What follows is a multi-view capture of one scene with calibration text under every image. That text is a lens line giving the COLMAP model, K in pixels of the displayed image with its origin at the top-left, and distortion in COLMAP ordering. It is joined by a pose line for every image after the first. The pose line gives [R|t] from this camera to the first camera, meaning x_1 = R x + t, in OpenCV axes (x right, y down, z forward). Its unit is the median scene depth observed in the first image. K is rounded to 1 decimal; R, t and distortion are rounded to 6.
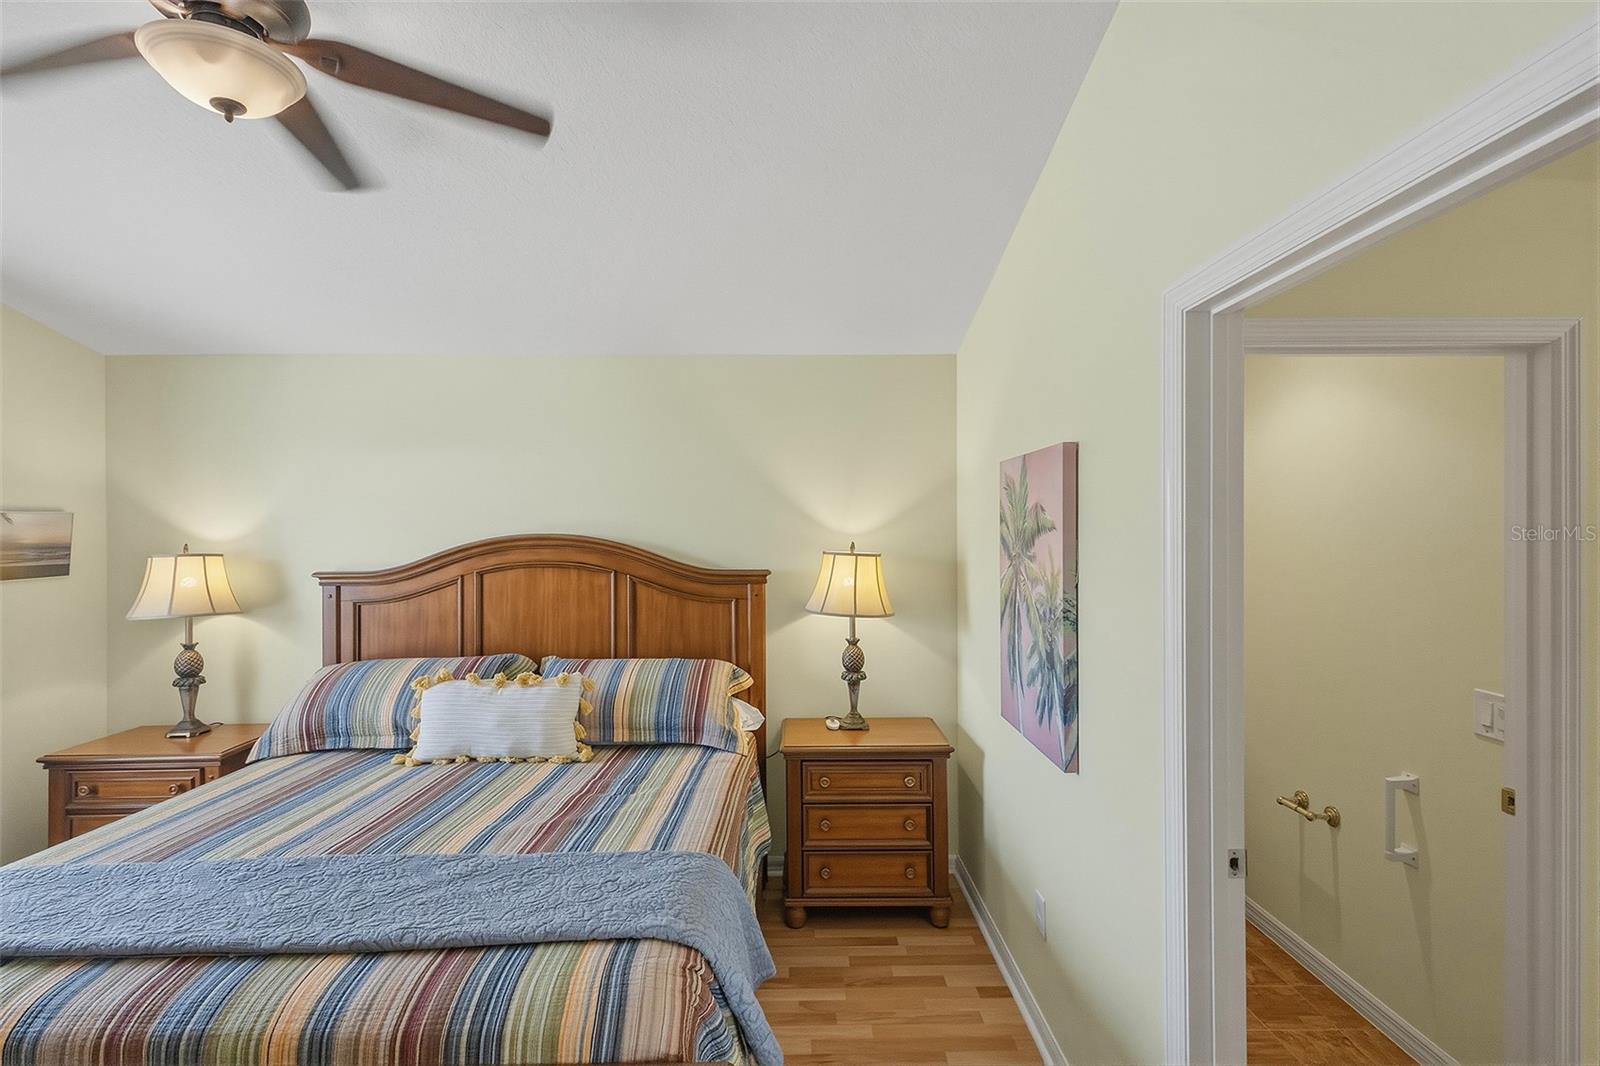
lens RADIAL K [[734.8, 0, 800.0], [0, 734.8, 533.0], [0, 0, 1]] dist [0.019566, -0.011131]
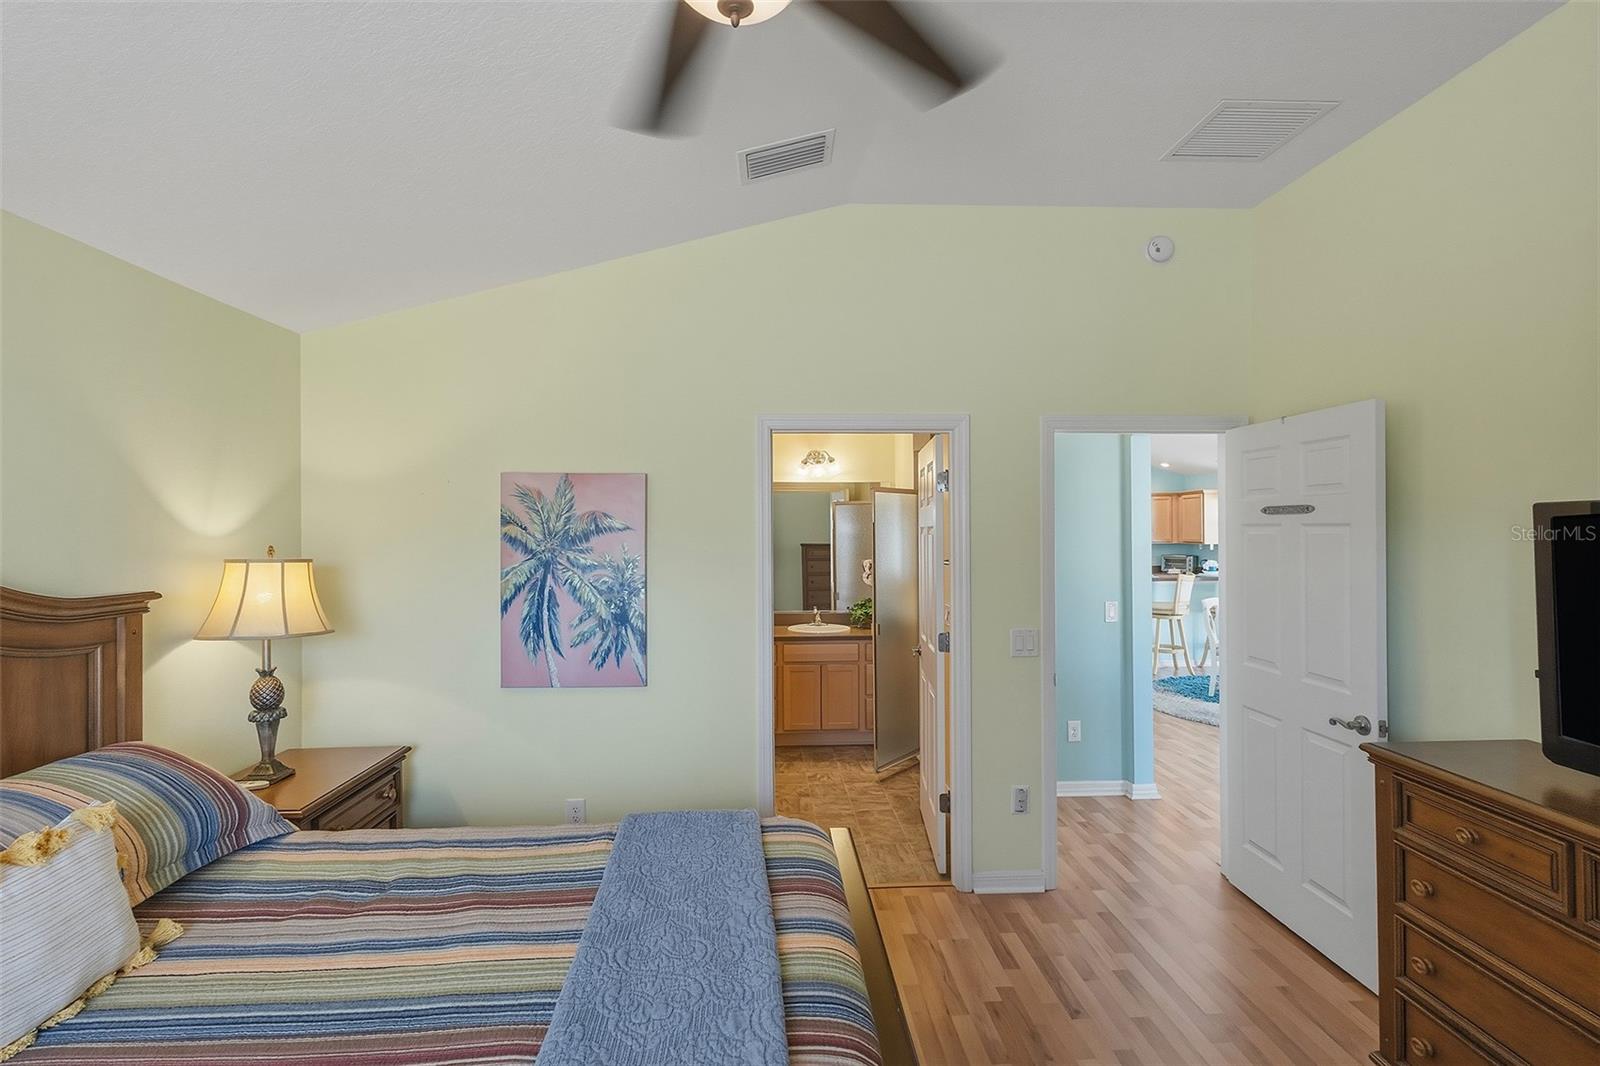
lens RADIAL K [[734.8, 0, 800.0], [0, 734.8, 533.0], [0, 0, 1]] dist [0.019566, -0.011131]
pose [[-0.055081, 0.002016, 0.998480, -0.772616], [0.007836, 0.999968, -0.001587, 0.004477], [-0.998451, 0.007736, -0.055095, 0.484751]]
